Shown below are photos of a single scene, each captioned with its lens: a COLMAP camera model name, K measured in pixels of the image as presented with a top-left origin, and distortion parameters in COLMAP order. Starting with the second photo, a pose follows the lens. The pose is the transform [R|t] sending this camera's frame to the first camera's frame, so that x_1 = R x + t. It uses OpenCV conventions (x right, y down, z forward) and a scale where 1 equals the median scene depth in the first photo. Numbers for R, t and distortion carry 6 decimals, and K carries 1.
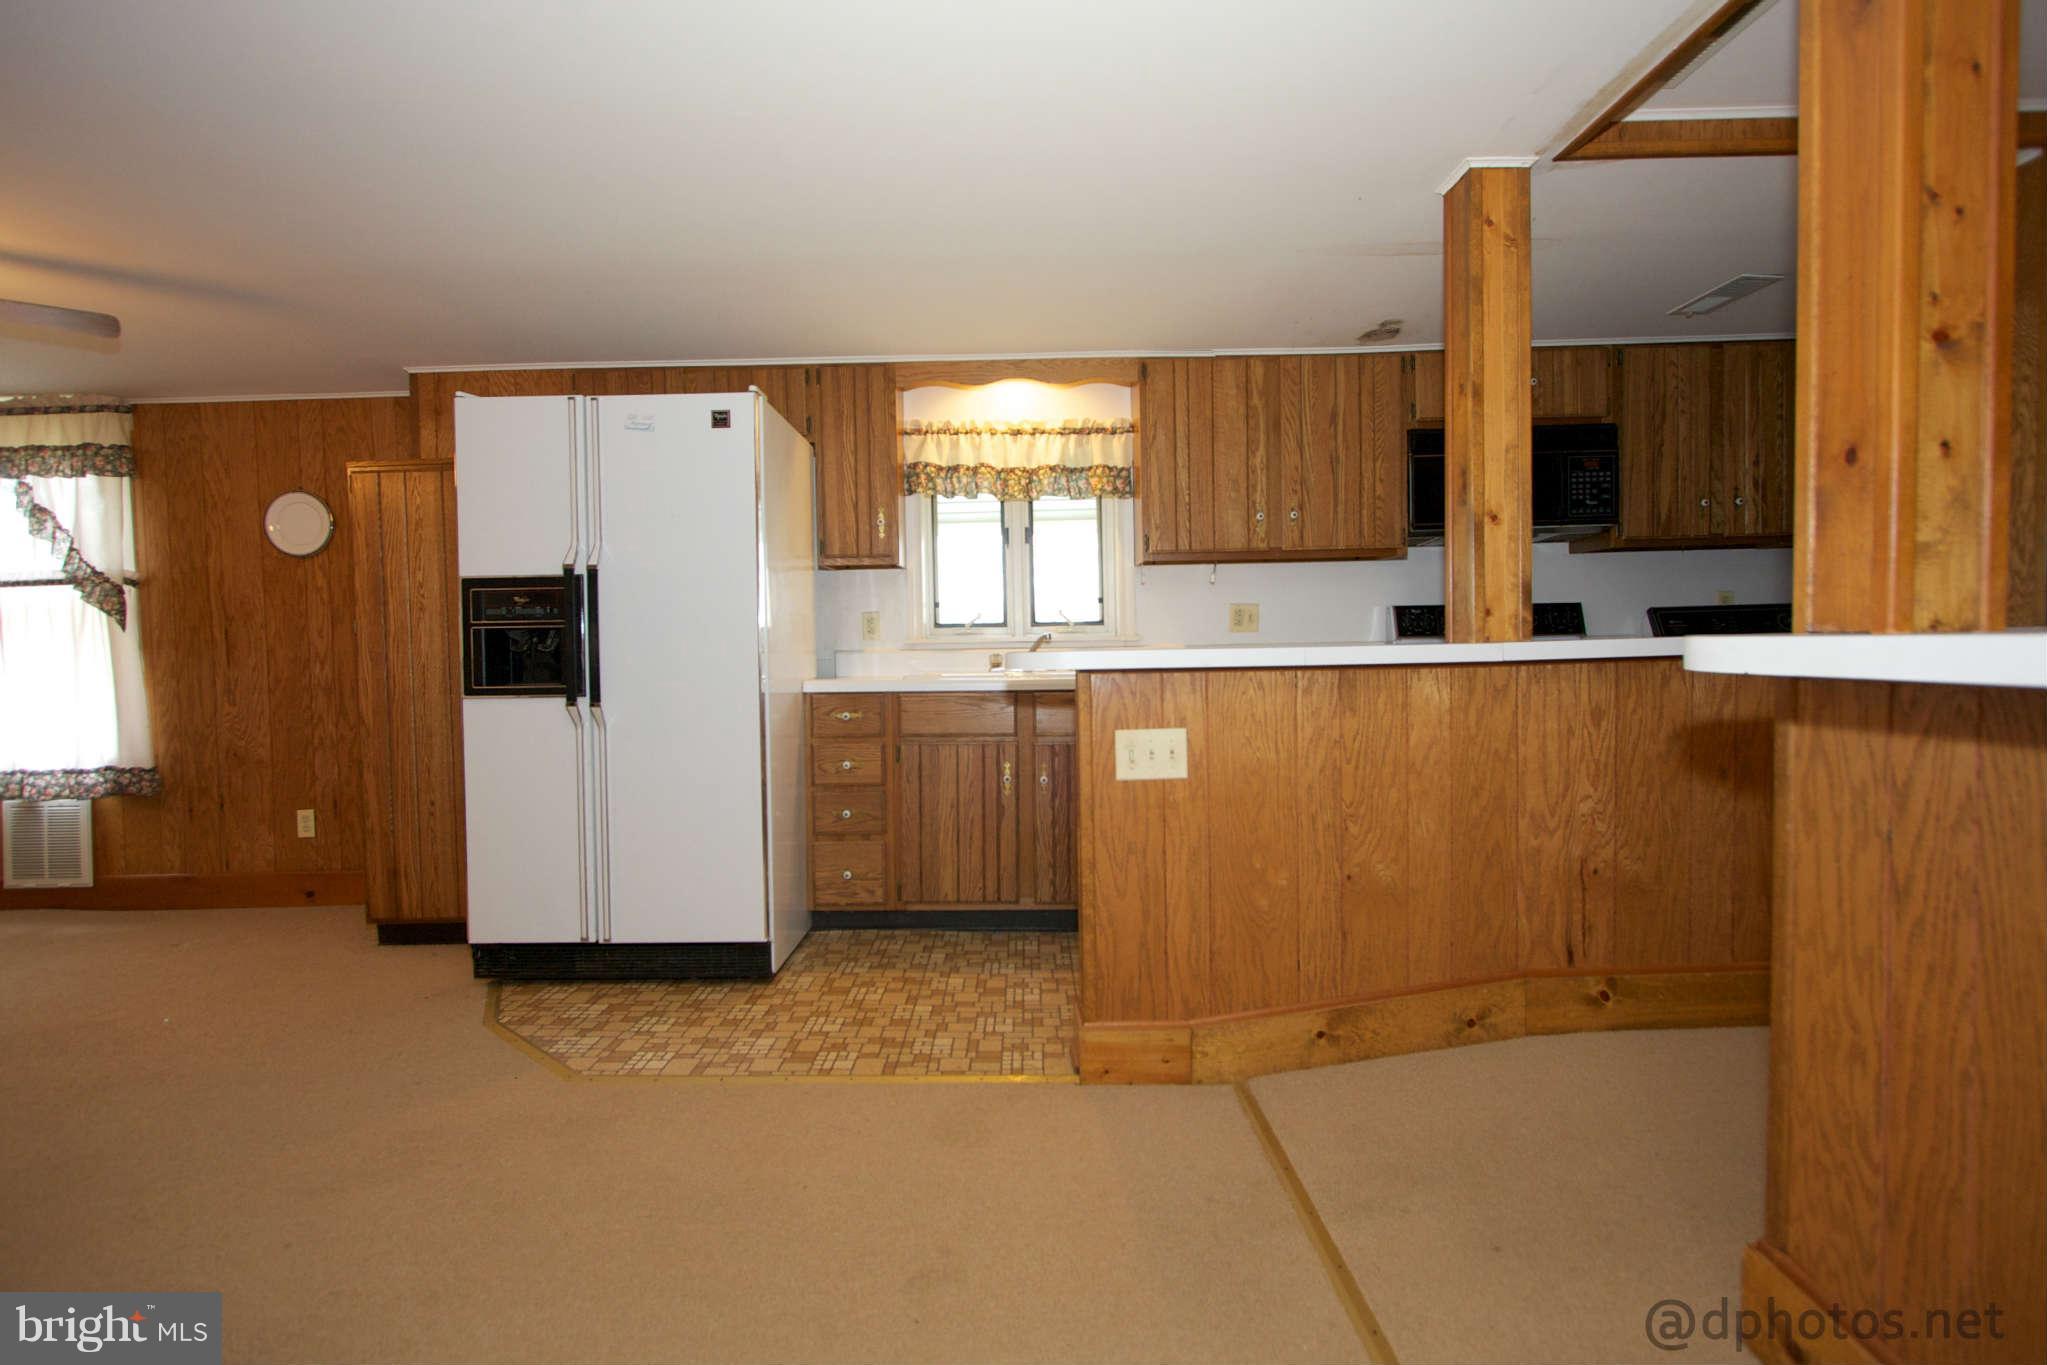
lens RADIAL K [[985.8, 0, 1023.5], [0, 985.8, 682.5], [0, 0, 1]] dist [-0.003897, -0.000540]
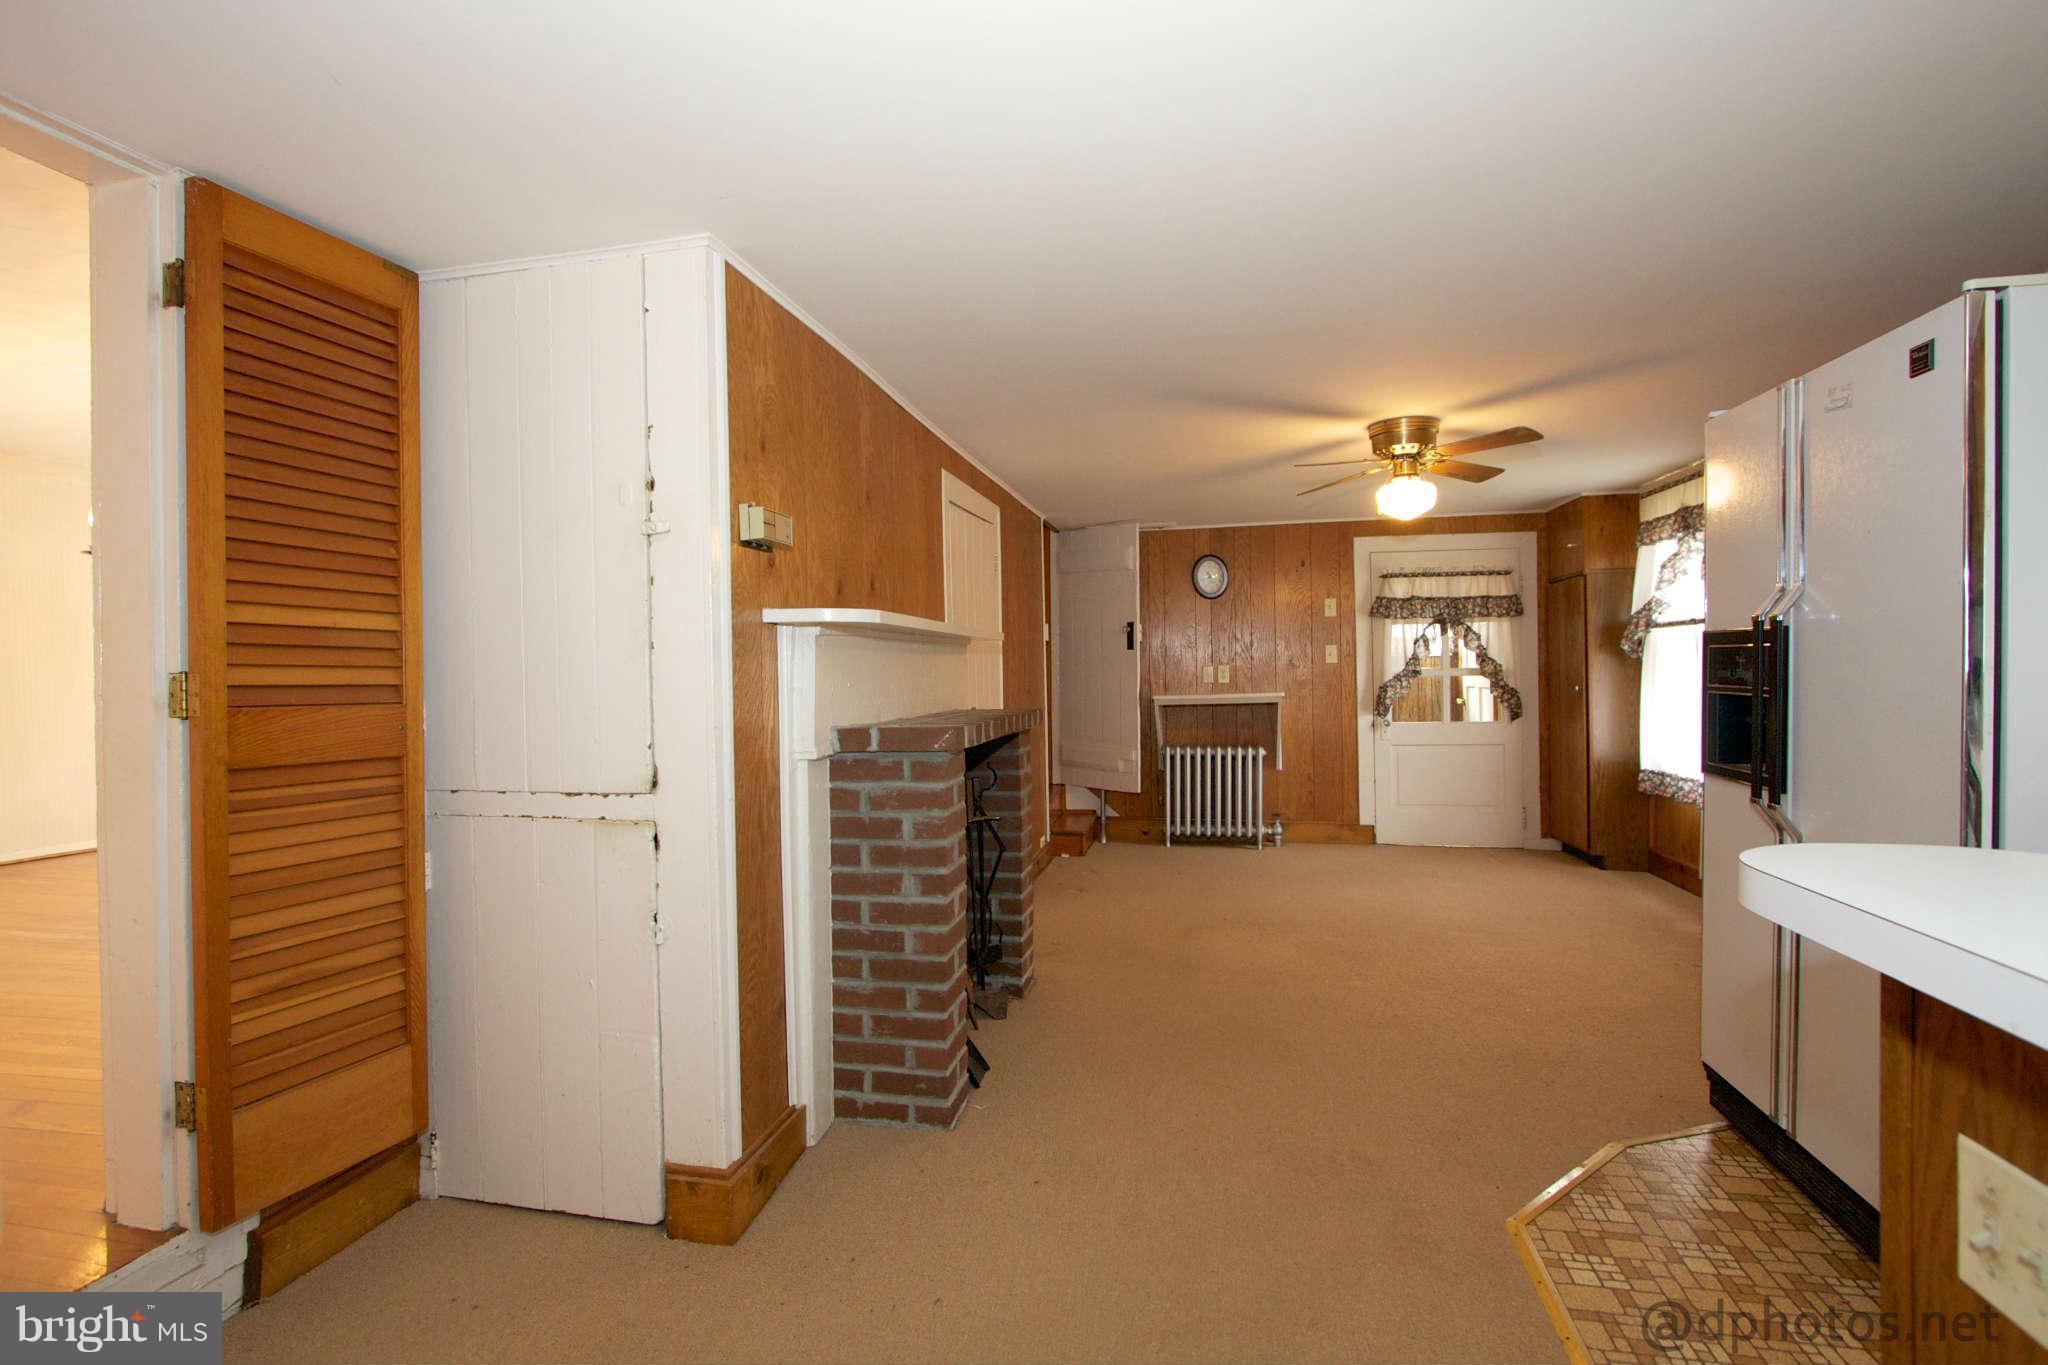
lens RADIAL K [[981.2, 0, 1022.6], [0, 981.2, 667.4], [0, 0, 1]] dist [-0.002973, -0.000398]
pose [[-0.192808, 0.020134, -0.981030, 0.384225], [-0.022860, 0.999426, 0.025004, -0.084075], [0.980970, 0.027248, -0.192237, 0.591298]]
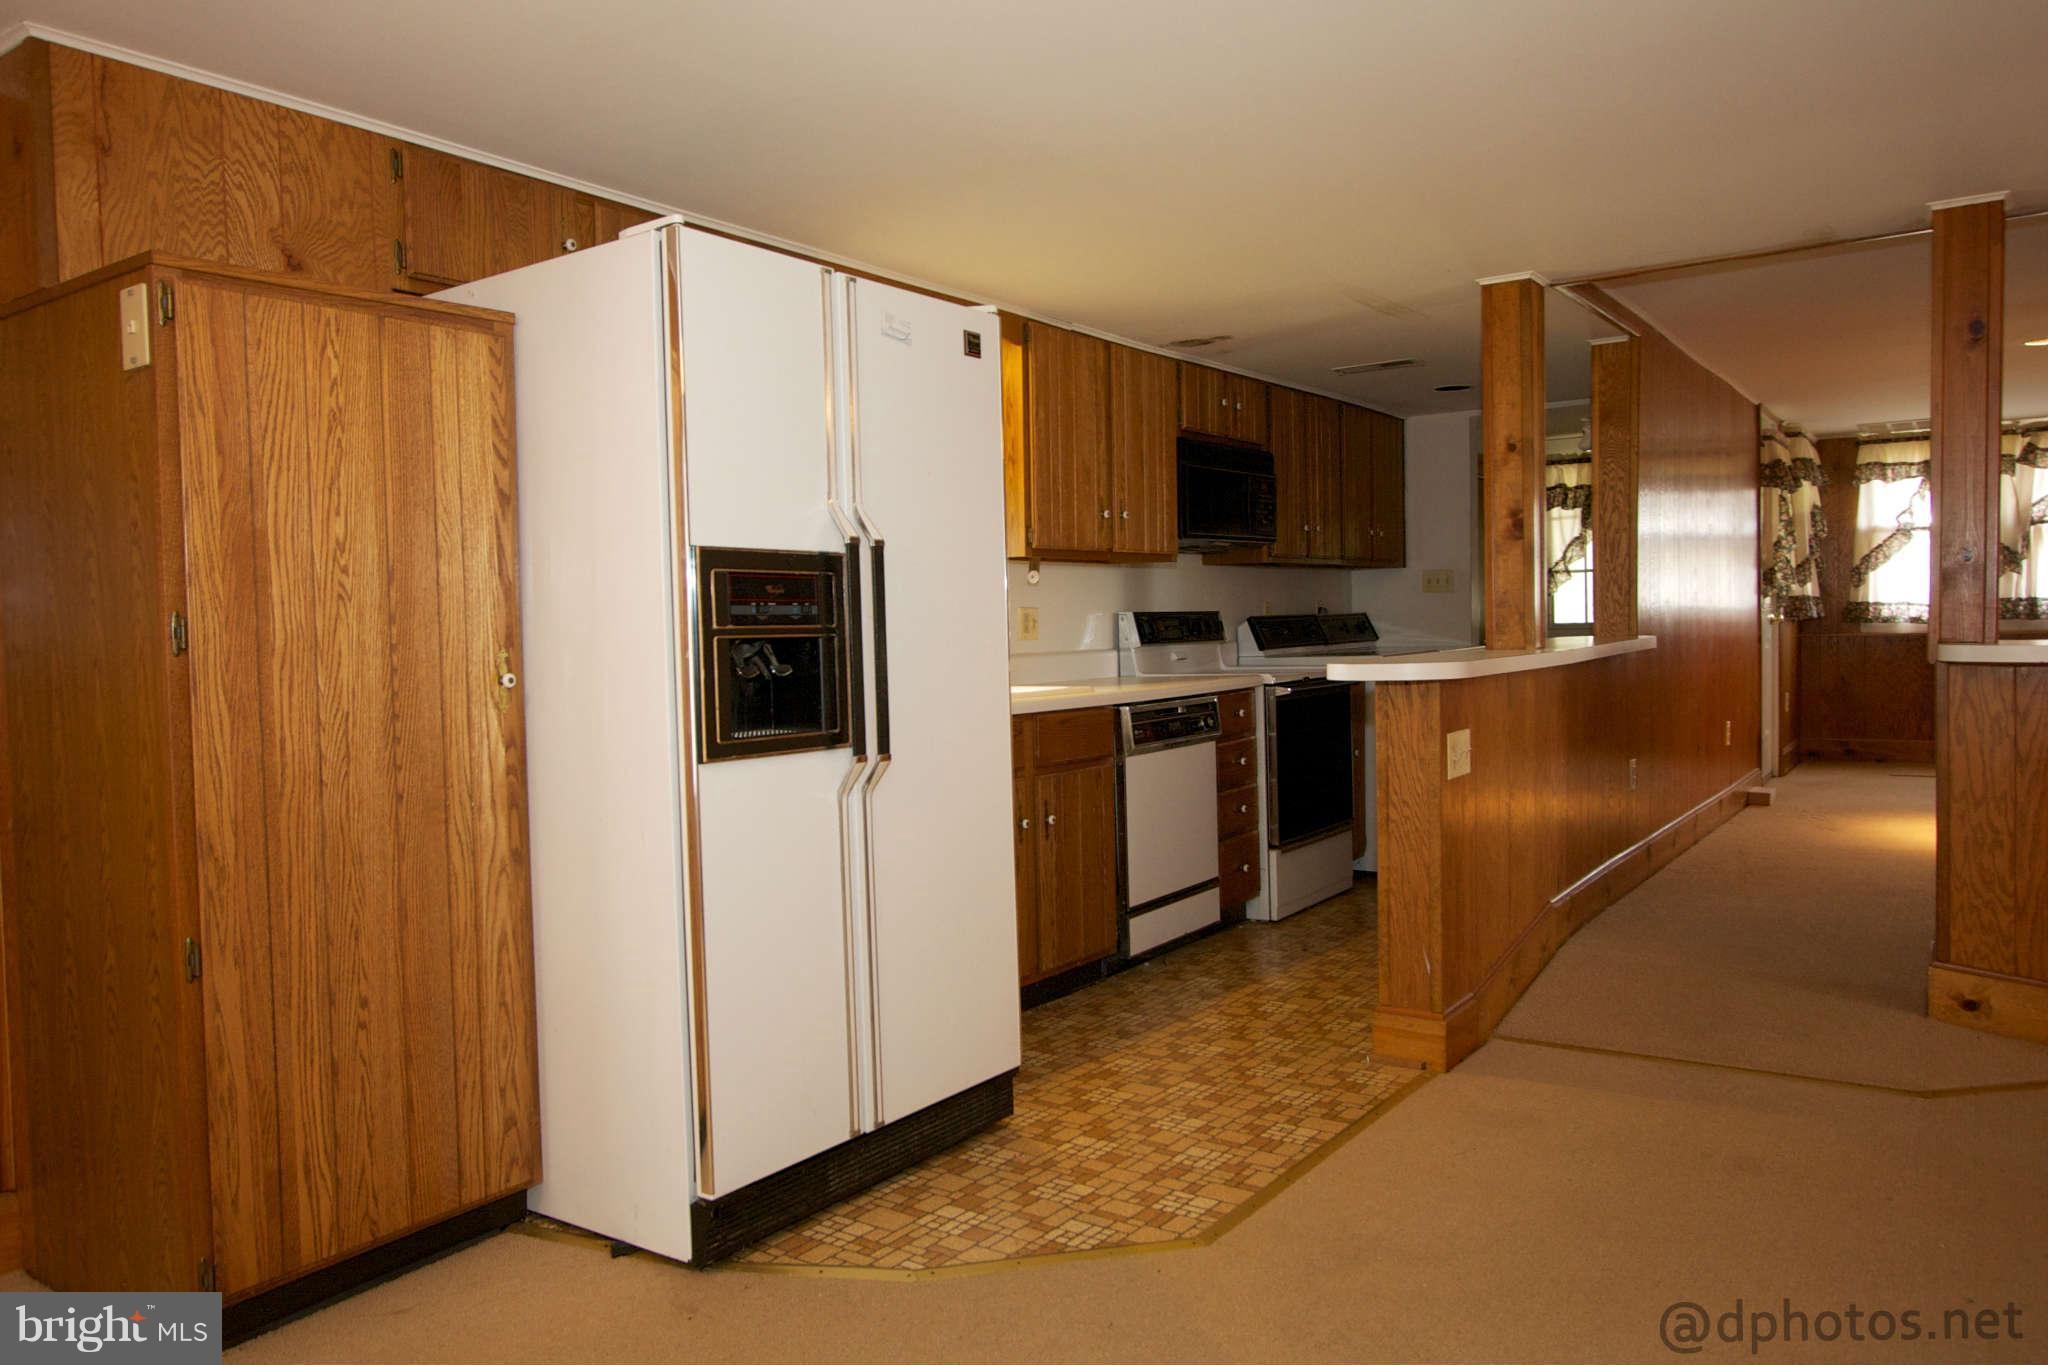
lens RADIAL K [[1449.6, 0, 1024.0], [0, 1449.6, 682.5], [0, 0, 1]] dist [0.007918, 0.001964]
pose [[0.564509, -0.027255, 0.824977, -1.164764], [0.042077, 0.999105, 0.004216, -0.026136], [-0.824354, 0.032332, 0.565151, 0.386502]]
